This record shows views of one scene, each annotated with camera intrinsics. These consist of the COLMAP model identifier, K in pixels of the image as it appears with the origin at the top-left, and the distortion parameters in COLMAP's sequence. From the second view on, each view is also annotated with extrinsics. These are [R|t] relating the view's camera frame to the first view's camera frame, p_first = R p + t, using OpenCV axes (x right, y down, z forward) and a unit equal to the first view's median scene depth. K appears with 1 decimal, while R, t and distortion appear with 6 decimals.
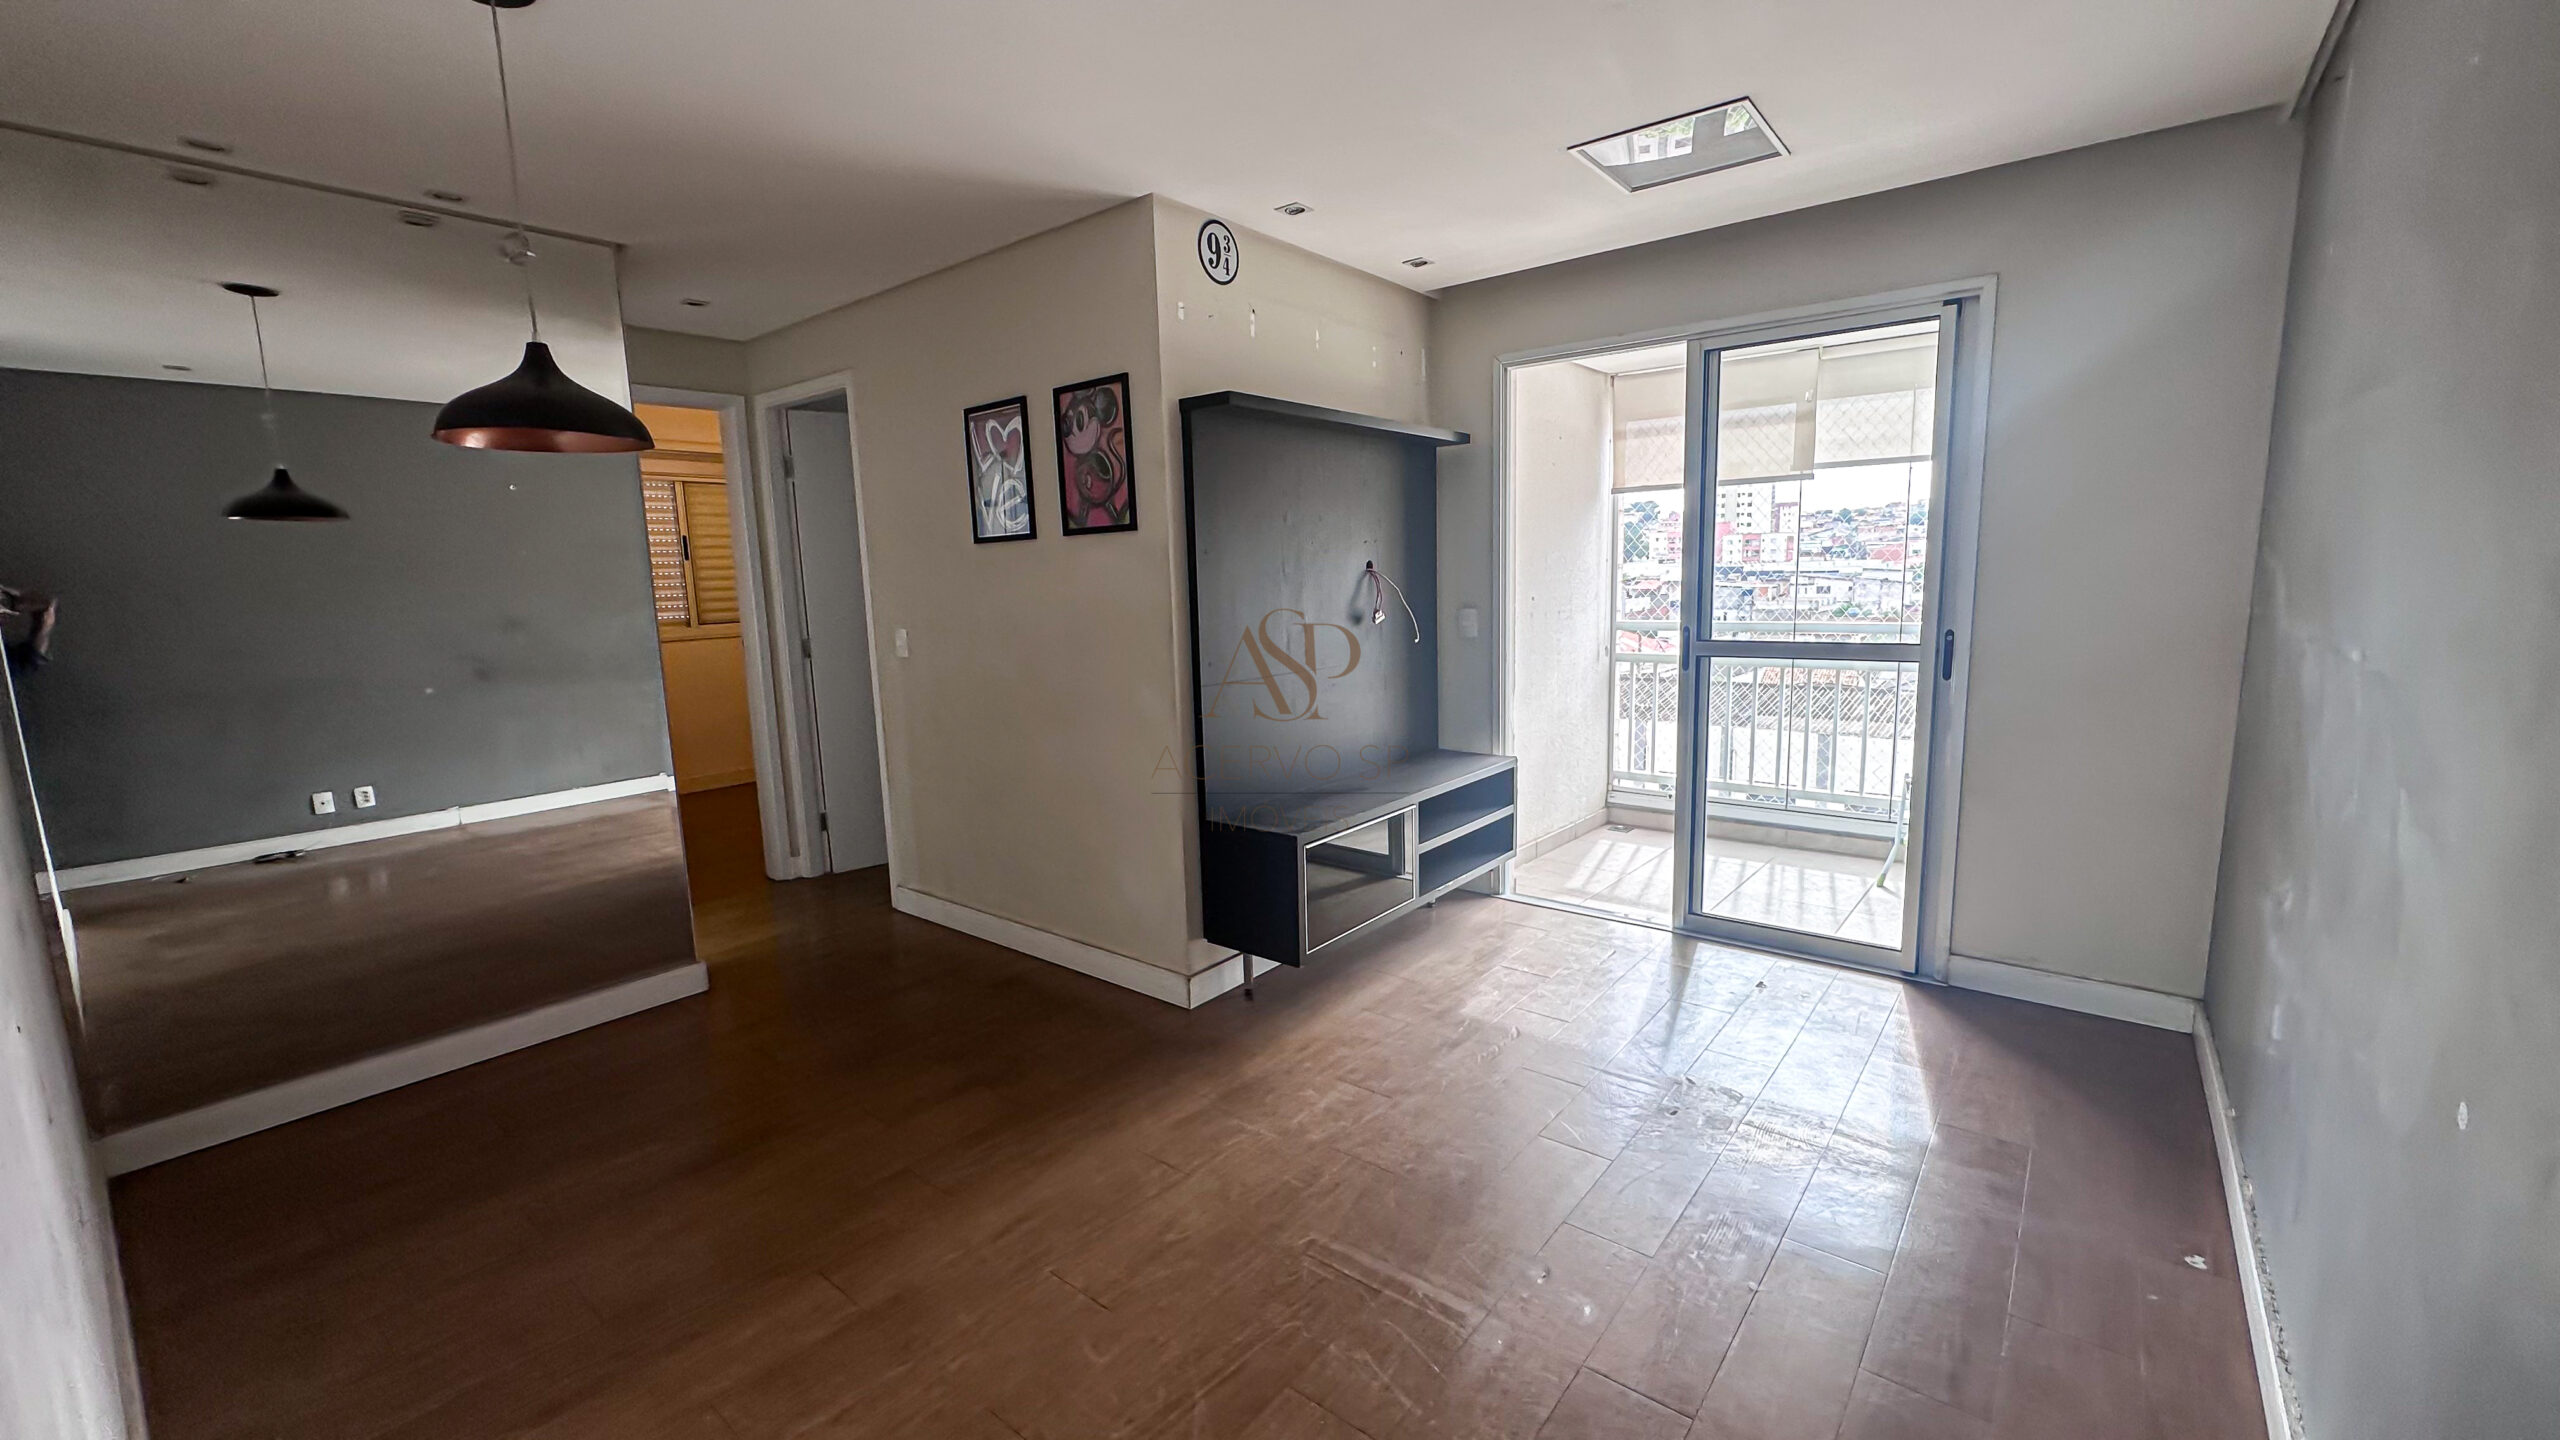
lens RADIAL K [[1016.8, 0, 1280.0], [0, 1016.8, 720.0], [0, 0, 1]] dist [-0.006146, 0.001039]
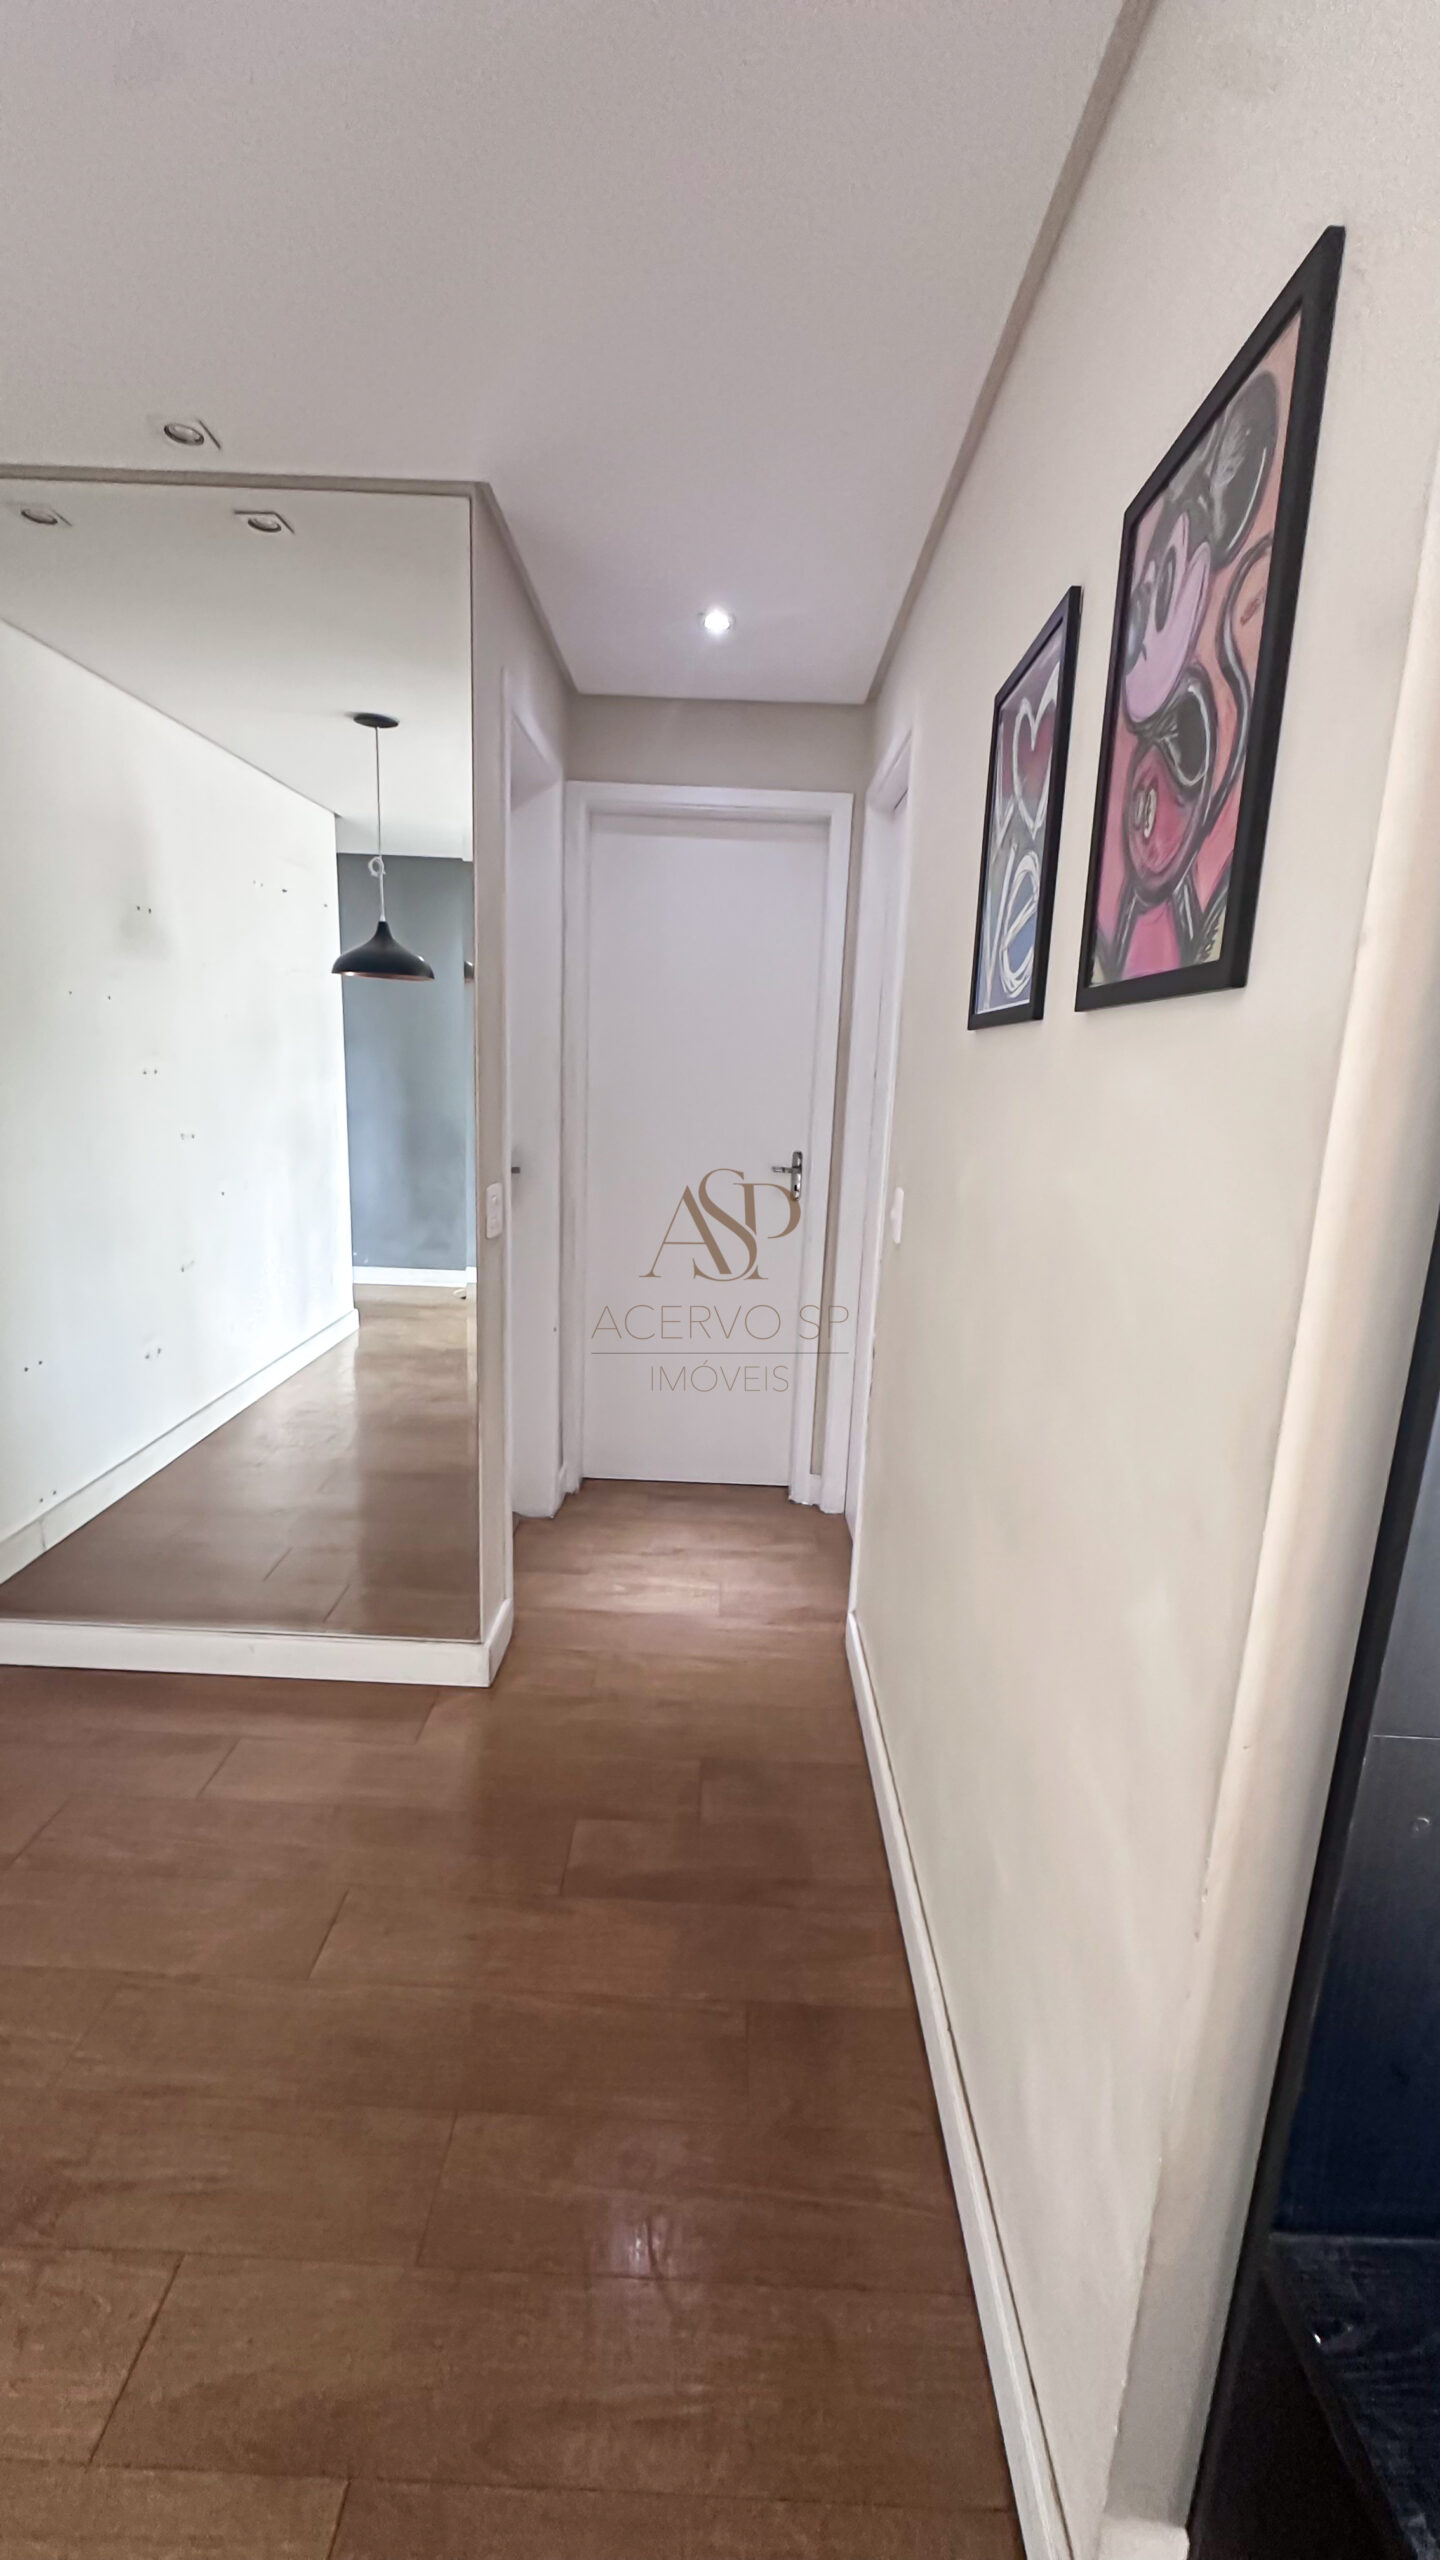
lens RADIAL K [[1023.8, 0, 720.0], [0, 1023.8, 1280.0], [0, 0, 1]] dist [-0.000164, 0.000195]
pose [[0.610687, 0.220187, -0.760644, -0.016284], [-0.171089, 0.974564, 0.144752, -0.124688], [0.773169, 0.041740, 0.632825, 0.705651]]
